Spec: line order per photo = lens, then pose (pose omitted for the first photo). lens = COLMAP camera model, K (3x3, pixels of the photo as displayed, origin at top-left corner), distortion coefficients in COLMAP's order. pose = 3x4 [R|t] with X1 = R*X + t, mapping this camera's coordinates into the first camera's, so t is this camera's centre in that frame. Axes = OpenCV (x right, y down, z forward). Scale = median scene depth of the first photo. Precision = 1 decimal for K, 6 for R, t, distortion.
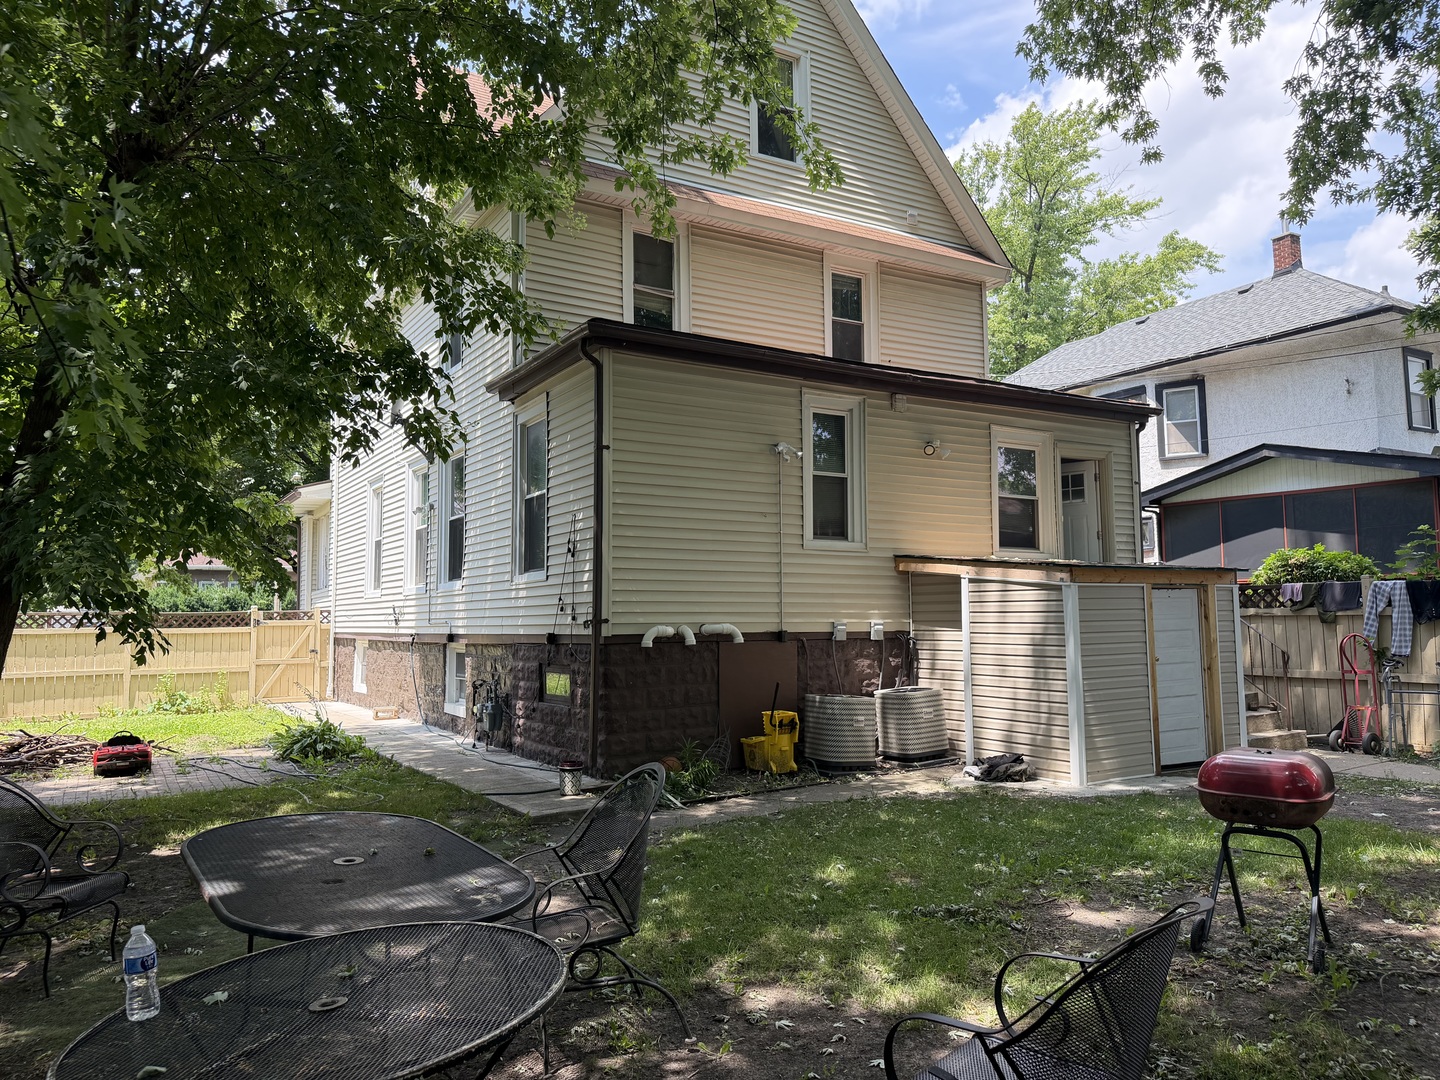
lens RADIAL K [[1003.1, 0, 720.0], [0, 1003.1, 540.0], [0, 0, 1]] dist [0.109034, -0.123694]
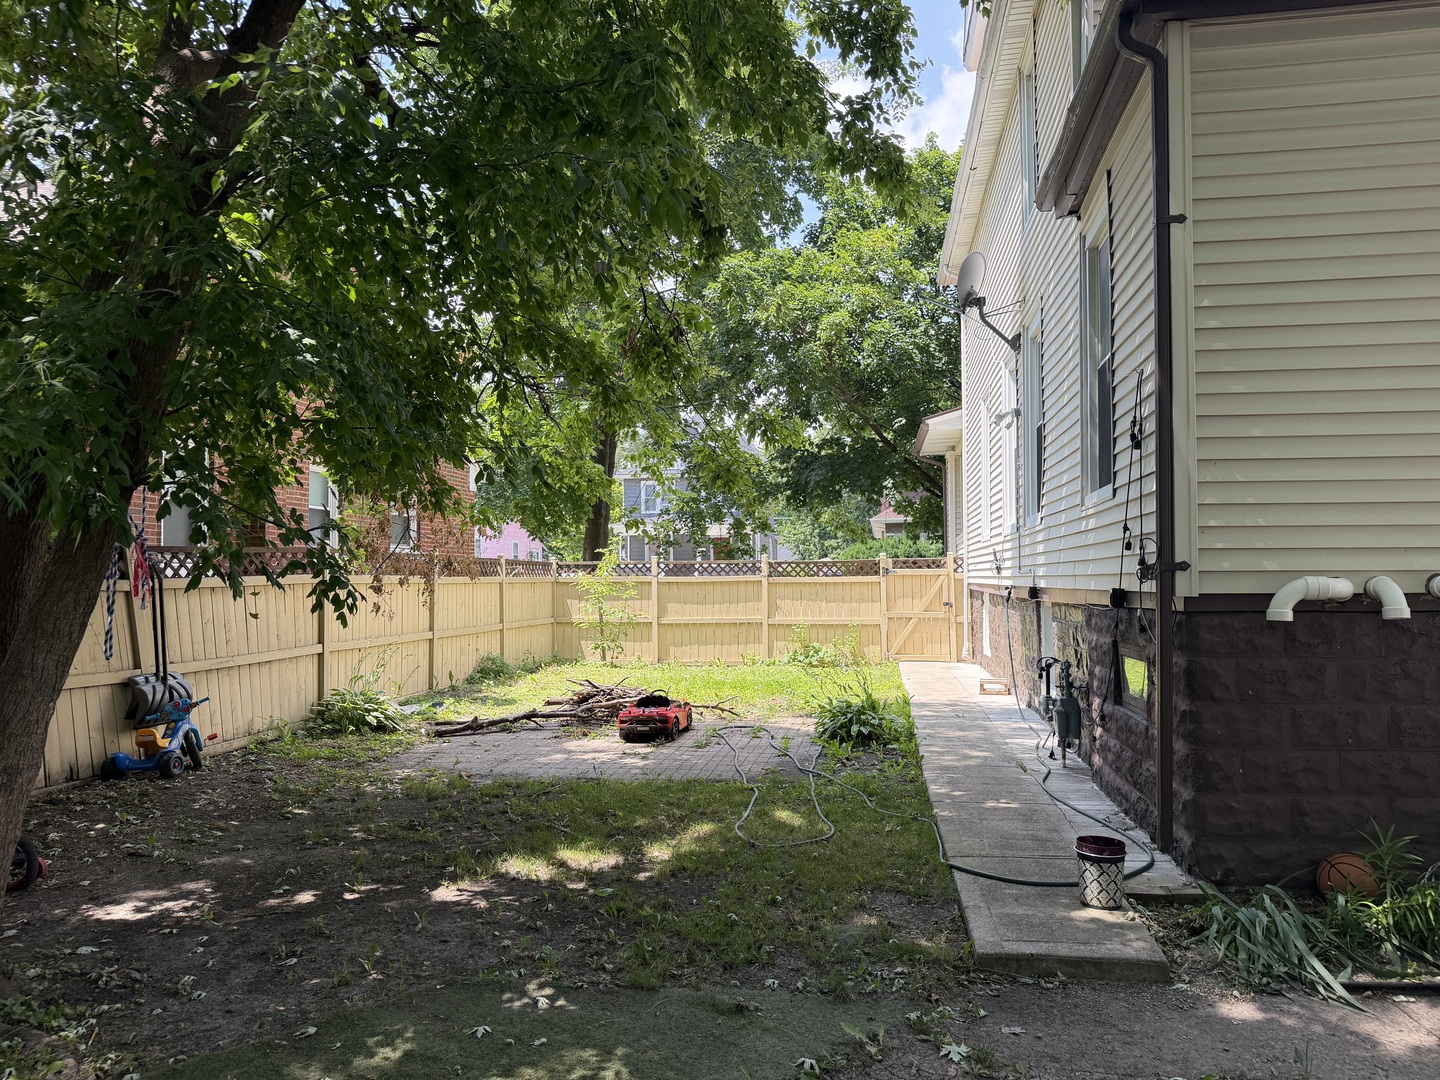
lens RADIAL K [[1003.1, 0, 720.0], [0, 1003.1, 540.0], [0, 0, 1]] dist [0.109034, -0.123694]
pose [[0.754597, -0.021422, -0.655839, 0.038869], [0.052776, 0.998210, 0.028119, 0.034407], [0.654063, -0.055831, 0.754377, 0.391514]]
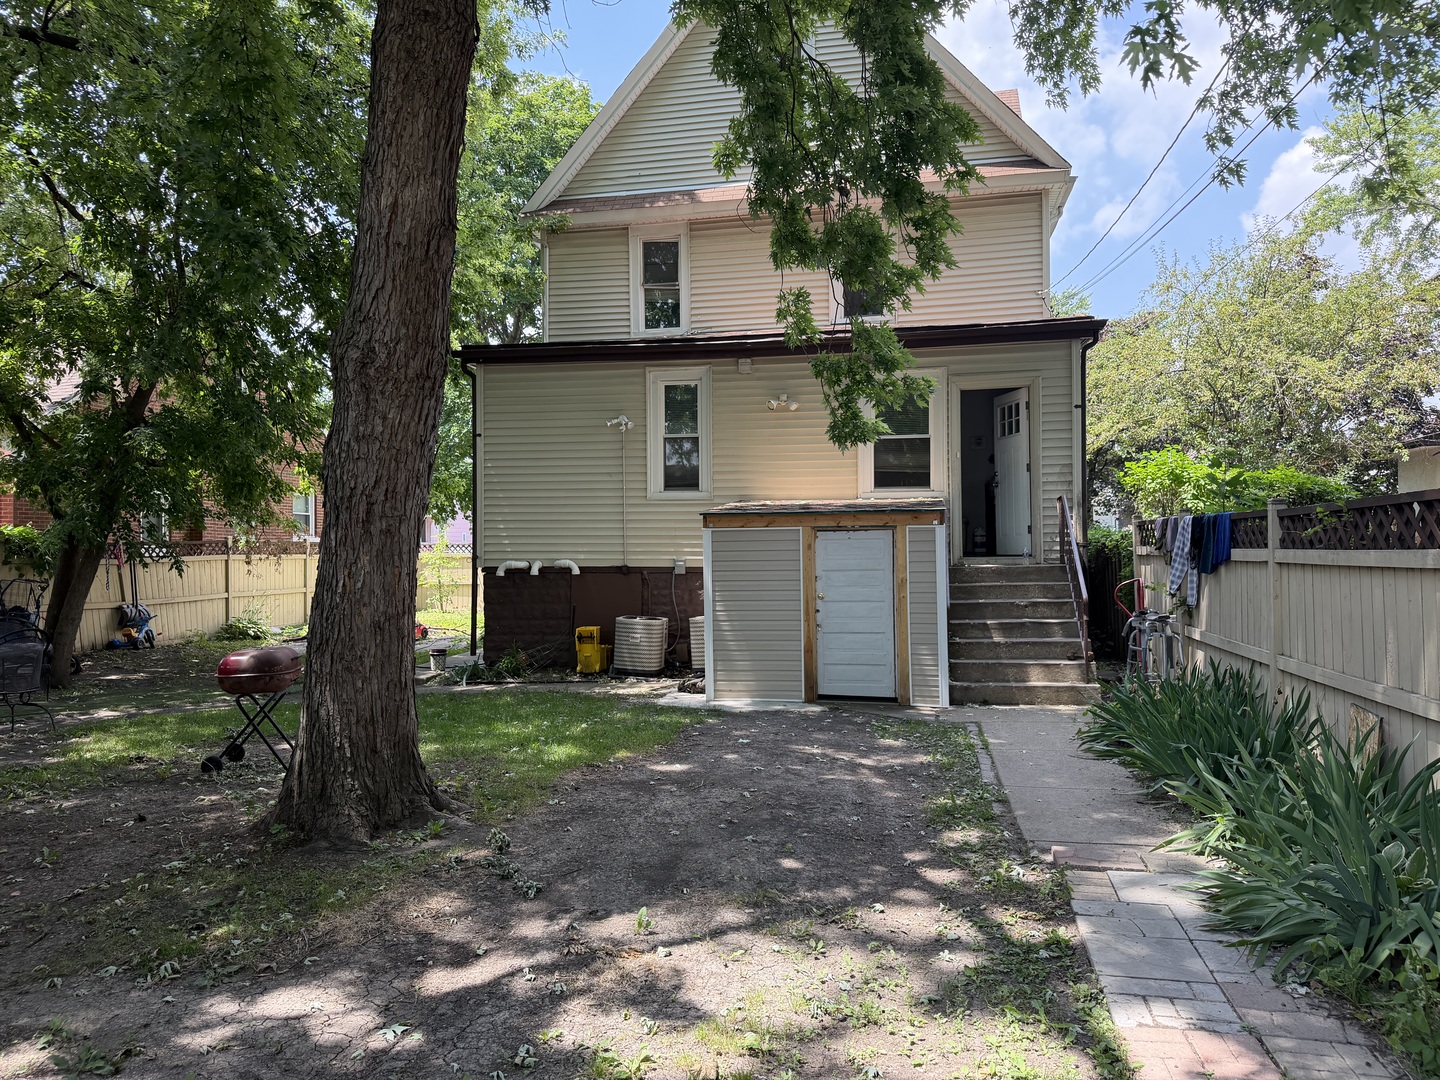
lens RADIAL K [[1003.1, 0, 720.0], [0, 1003.1, 540.0], [0, 0, 1]] dist [0.109034, -0.123694]
pose [[0.743764, -0.000507, -0.668442, 0.930727], [0.053178, 0.996875, 0.058415, -0.008915], [0.666324, -0.078993, 0.741467, 0.131023]]
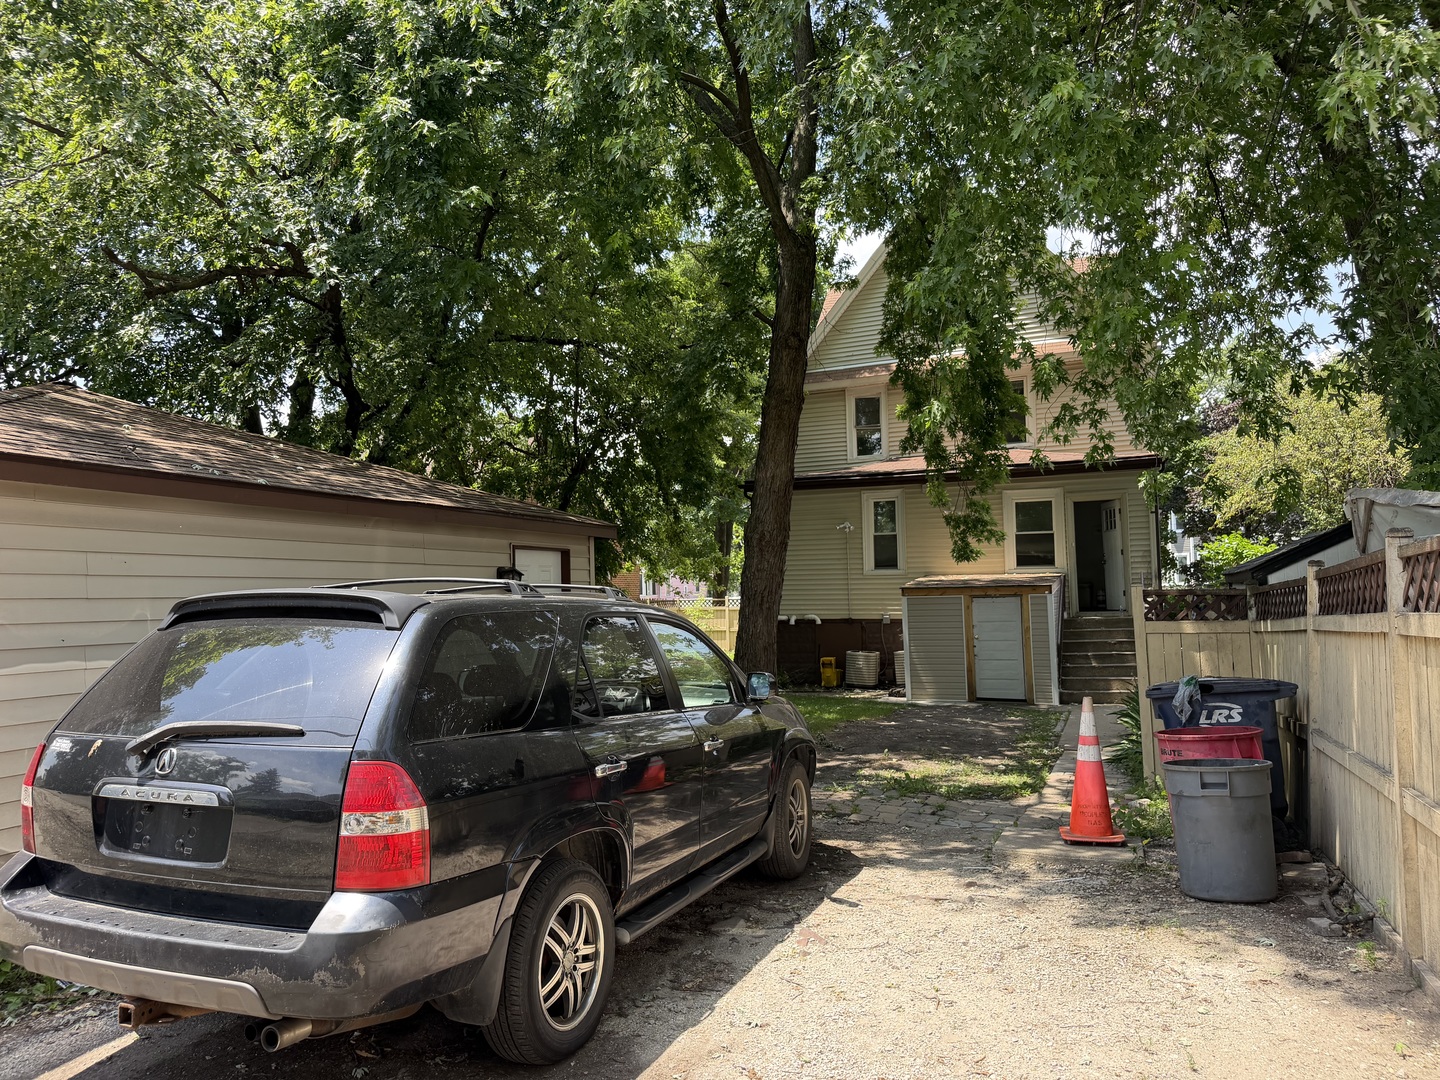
lens RADIAL K [[978.0, 0, 694.7], [0, 978.0, 536.0], [0, 0, 1]] dist [0.059199, -0.060399]
pose [[0.578392, -0.051806, -0.814112, 1.359307], [0.077151, 0.996982, -0.008630, -0.072142], [0.812103, -0.057818, 0.580643, -0.332060]]
